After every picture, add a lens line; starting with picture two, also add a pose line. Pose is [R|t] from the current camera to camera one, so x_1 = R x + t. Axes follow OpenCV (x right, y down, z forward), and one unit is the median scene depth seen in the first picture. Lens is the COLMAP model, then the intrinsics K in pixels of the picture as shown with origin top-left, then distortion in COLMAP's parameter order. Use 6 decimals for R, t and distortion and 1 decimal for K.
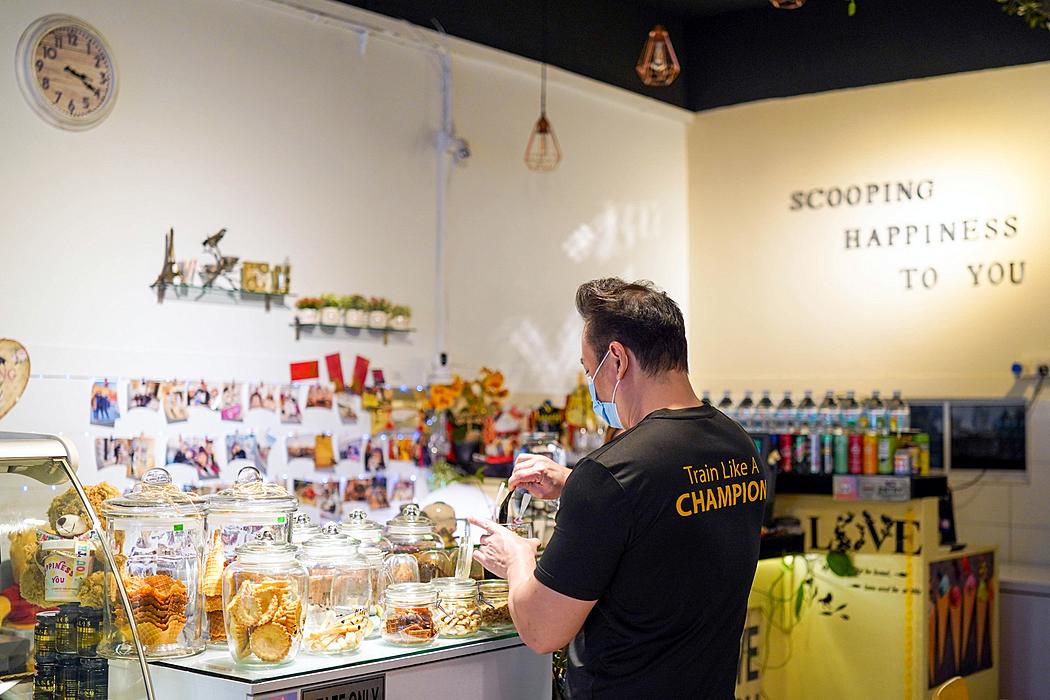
lens RADIAL K [[1478.9, 0, 523.1], [0, 1478.9, 349.6], [0, 0, 1]] dist [-0.045979, 0.000000]
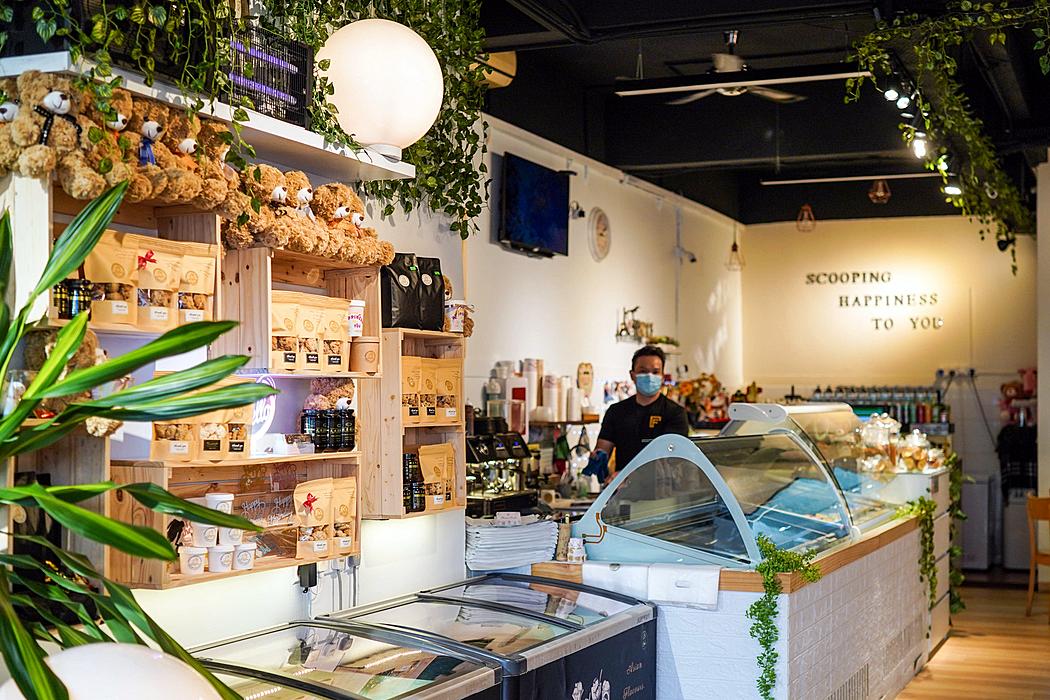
lens RADIAL K [[1478.9, 0, 526.8], [0, 1478.9, 352.5], [0, 0, 1]] dist [-0.045979, 0.000000]
pose [[0.962065, 0.002107, 0.272811, -0.714266], [-0.005609, 0.999912, 0.012058, -0.033350], [-0.272762, -0.013131, 0.961992, -0.723651]]
